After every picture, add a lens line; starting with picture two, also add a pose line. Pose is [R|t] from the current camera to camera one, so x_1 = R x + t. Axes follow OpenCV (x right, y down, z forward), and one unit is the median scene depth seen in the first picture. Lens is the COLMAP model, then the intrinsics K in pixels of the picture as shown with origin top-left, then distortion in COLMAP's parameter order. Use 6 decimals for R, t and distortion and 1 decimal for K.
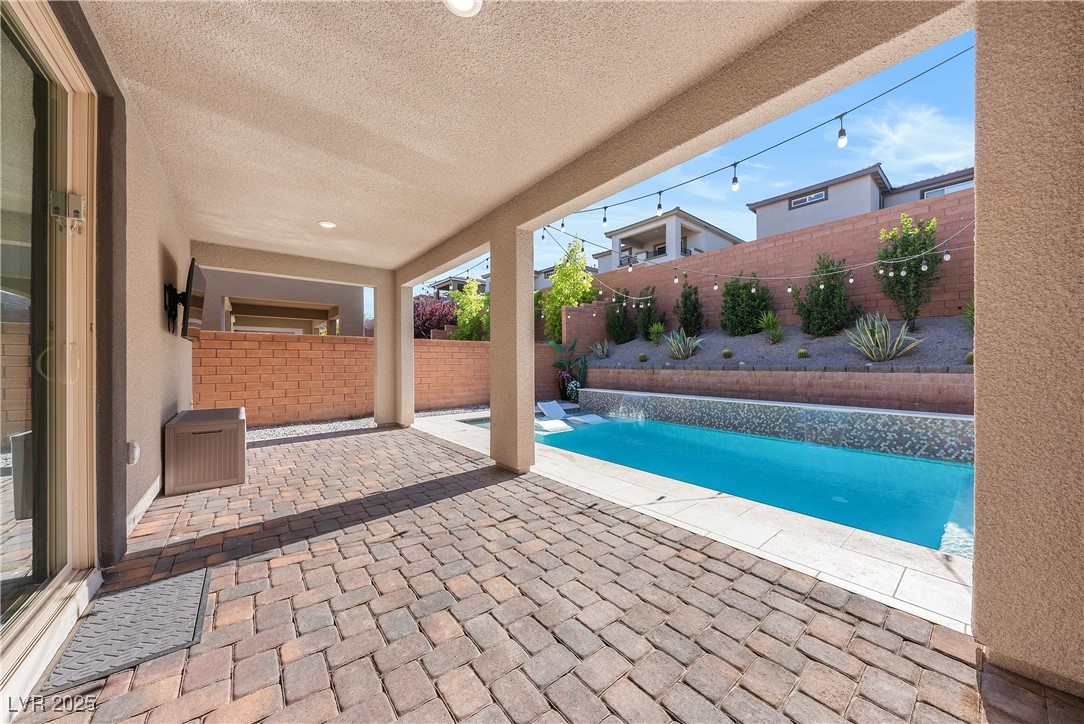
lens RADIAL K [[371.4, 0, 542.6], [0, 371.4, 360.4], [0, 0, 1]] dist [-0.003500, 0.000627]
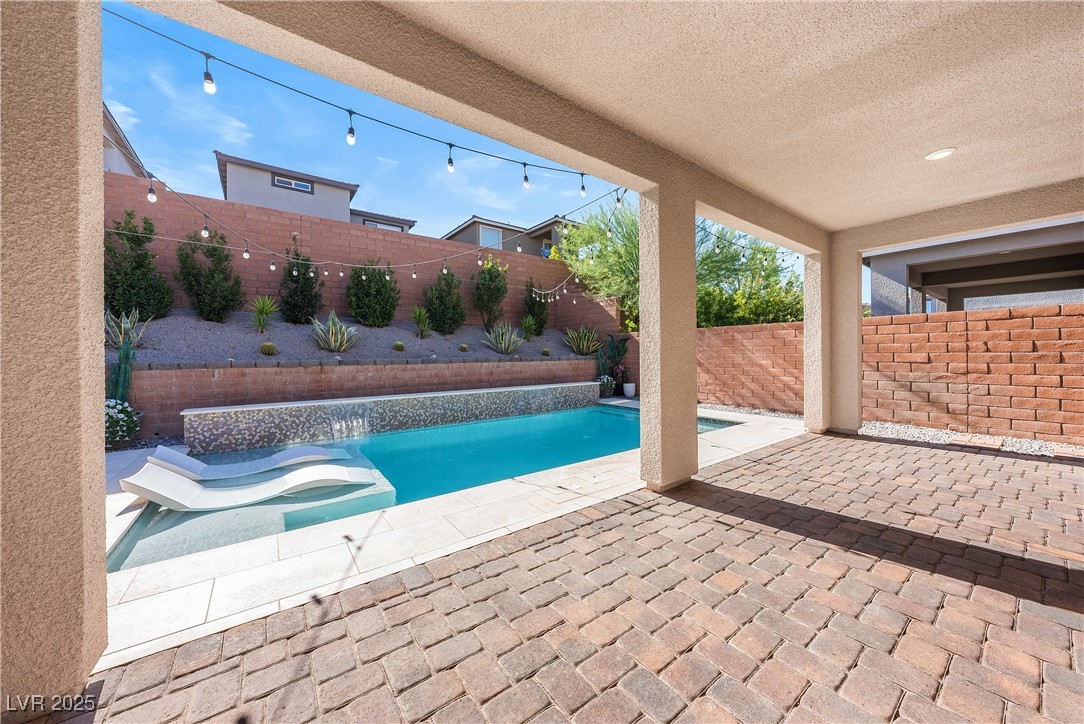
lens RADIAL K [[371.4, 0, 569.4], [0, 371.4, 351.4], [0, 0, 1]] dist [-0.003500, 0.000627]
pose [[0.026931, 0.010181, 0.999585, -0.464209], [0.001093, 0.999947, -0.010214, 0.004988], [-0.999637, 0.001368, 0.026918, 0.617824]]
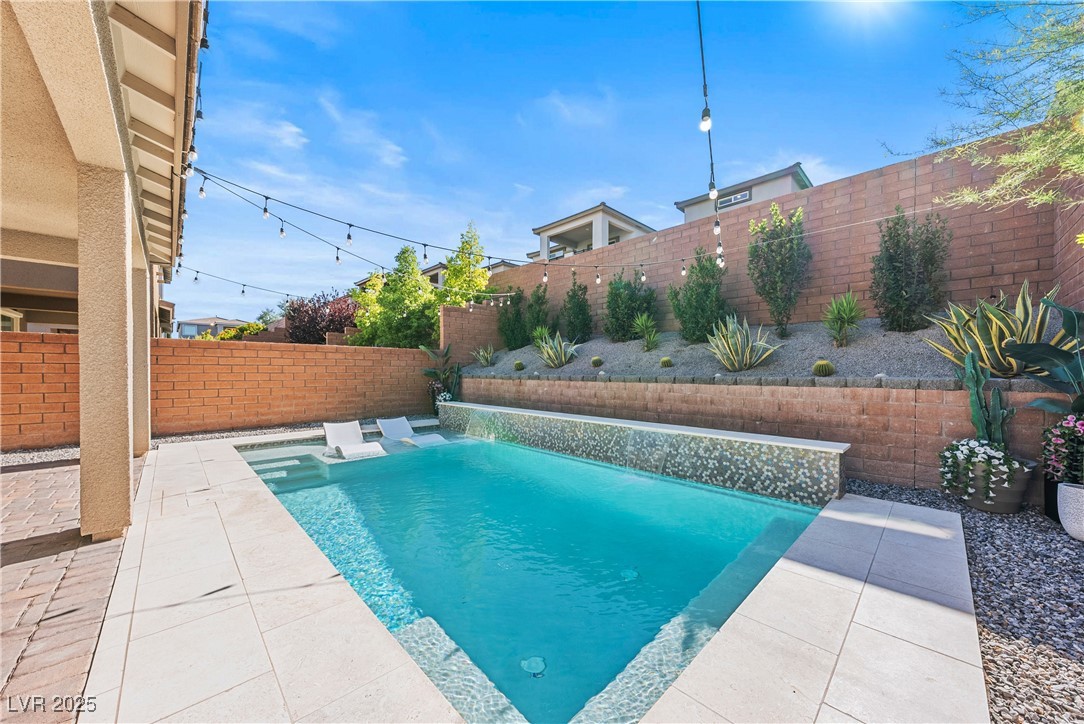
lens RADIAL K [[371.4, 0, 579.3], [0, 371.4, 373.2], [0, 0, 1]] dist [-0.003500, 0.000627]
pose [[0.995428, 0.004220, 0.095419, 0.402142], [-0.005362, 0.999917, 0.011712, -0.001678], [-0.095361, -0.012170, 0.995368, 0.154816]]
